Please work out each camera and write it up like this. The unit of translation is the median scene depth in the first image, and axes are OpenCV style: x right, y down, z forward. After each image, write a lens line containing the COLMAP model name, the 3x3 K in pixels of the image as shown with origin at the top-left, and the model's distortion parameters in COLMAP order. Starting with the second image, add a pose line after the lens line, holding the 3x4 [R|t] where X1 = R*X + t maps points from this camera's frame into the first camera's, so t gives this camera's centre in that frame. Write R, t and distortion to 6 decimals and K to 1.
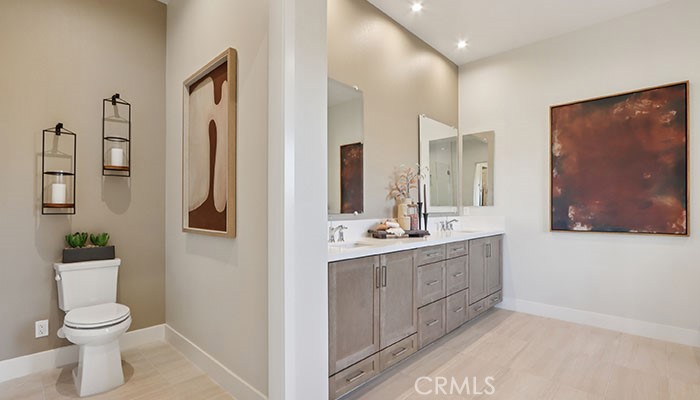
lens RADIAL K [[334.6, 0, 350.1], [0, 334.6, 204.2], [0, 0, 1]] dist [-0.003154, -0.000406]
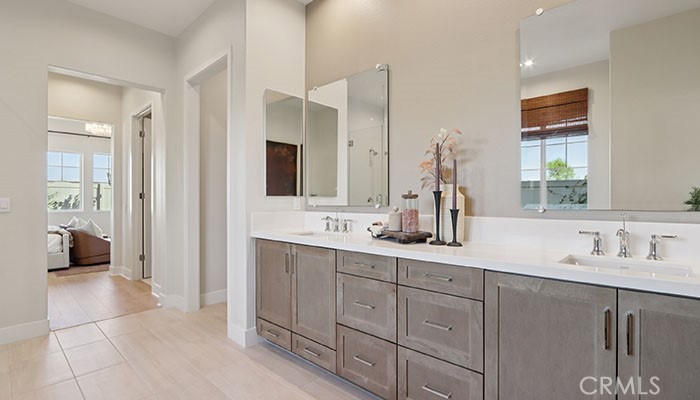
lens RADIAL K [[324.2, 0, 347.7], [0, 324.2, 199.9], [0, 0, 1]] dist [-0.001753, -0.000176]
pose [[0.008889, -0.000922, -0.999960, 0.794856], [0.016049, 0.999871, -0.000779, 0.009470], [0.999832, -0.016041, 0.008902, 0.817076]]
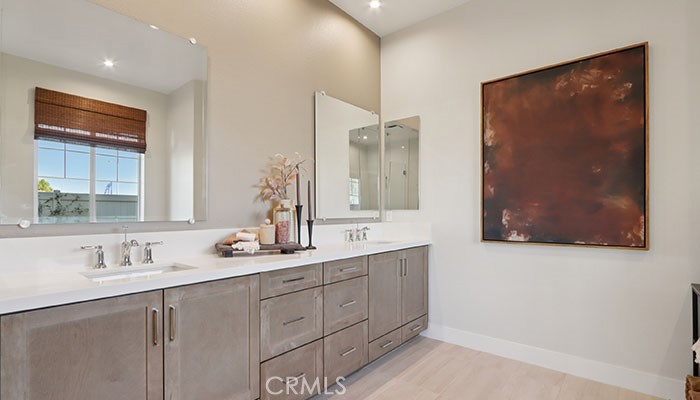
lens RADIAL K [[333.9, 0, 349.3], [0, 333.9, 209.8], [0, 0, 1]] dist [-0.002853, -0.000845]
pose [[0.998662, -0.001906, 0.051671, 0.276208], [0.001711, 0.999991, 0.003810, 0.002368], [-0.051678, -0.003716, 0.998657, 0.258320]]
